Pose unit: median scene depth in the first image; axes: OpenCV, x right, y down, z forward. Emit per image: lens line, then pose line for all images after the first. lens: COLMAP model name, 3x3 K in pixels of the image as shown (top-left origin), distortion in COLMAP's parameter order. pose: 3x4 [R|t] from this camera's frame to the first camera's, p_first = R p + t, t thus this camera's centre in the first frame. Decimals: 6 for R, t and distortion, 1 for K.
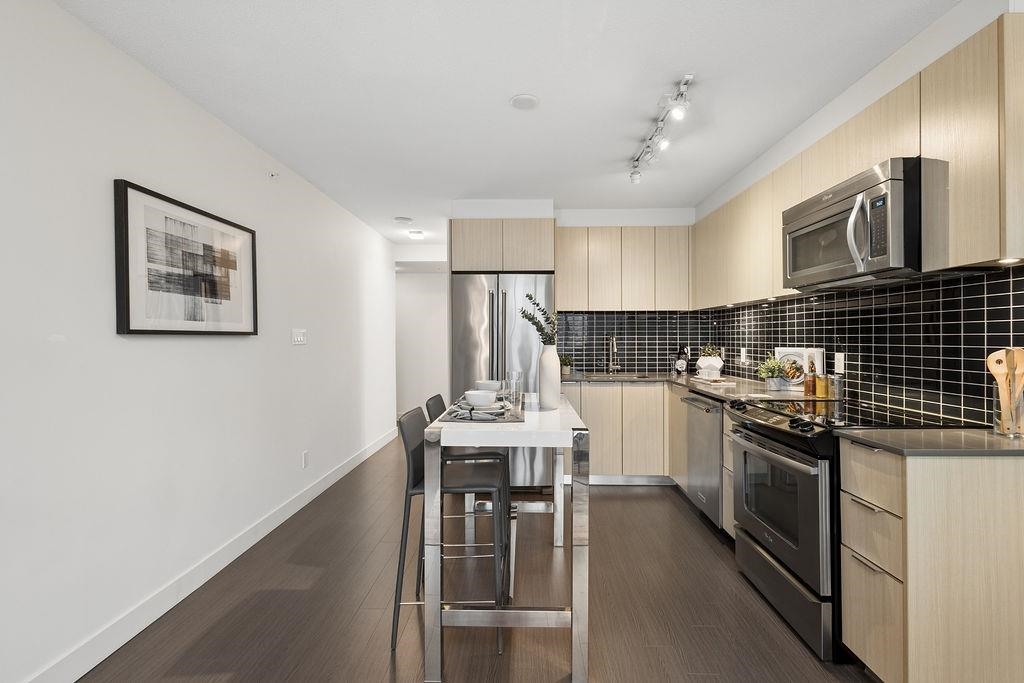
lens RADIAL K [[473.8, 0, 514.9], [0, 473.8, 338.4], [0, 0, 1]] dist [0.000590, -0.000081]
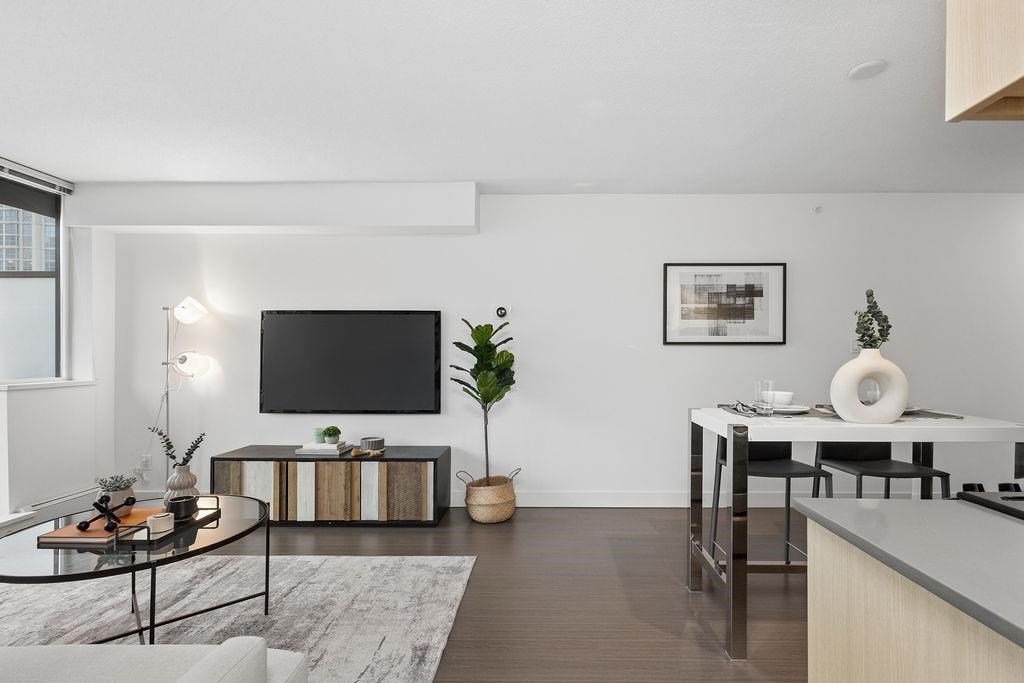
lens RADIAL K [[482.1, 0, 546.3], [0, 482.1, 357.9], [0, 0, 1]] dist [0.003381, 0.000072]
pose [[0.020989, 0.009176, -0.999738, 0.756273], [-0.003085, 0.999954, 0.009113, 0.019551], [0.999775, 0.002893, 0.021016, 0.337419]]
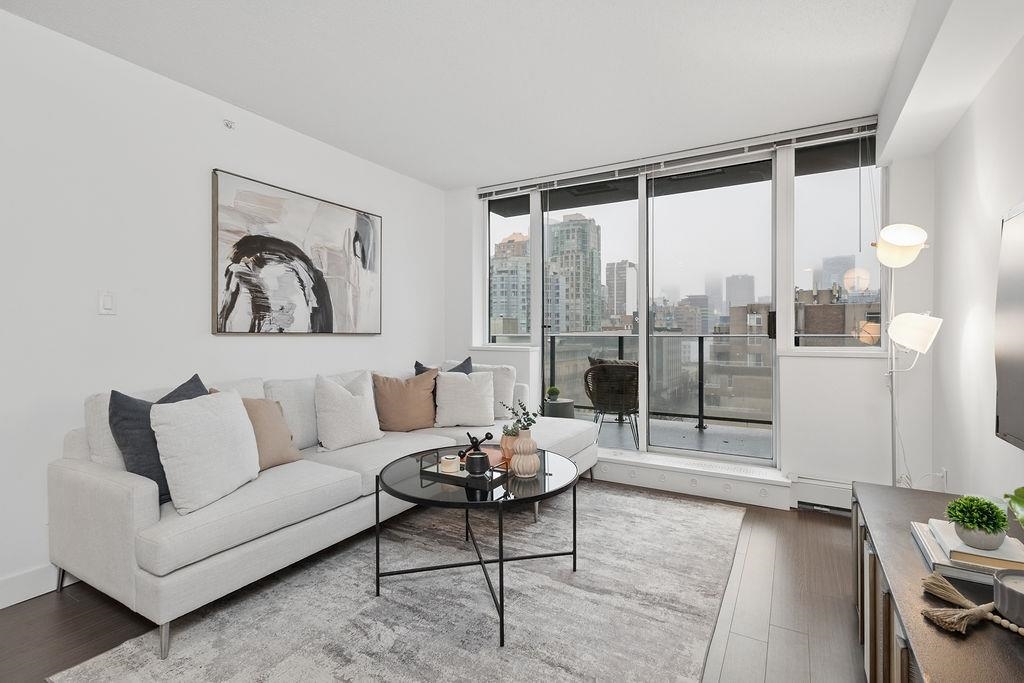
lens RADIAL K [[480.4, 0, 516.4], [0, 480.4, 334.0], [0, 0, 1]] dist [0.007285, 0.000086]
pose [[-0.876891, 0.002676, 0.480681, -0.344521], [0.003469, 0.999994, 0.000760, 0.051963], [-0.480676, 0.002334, -0.876895, 0.422937]]
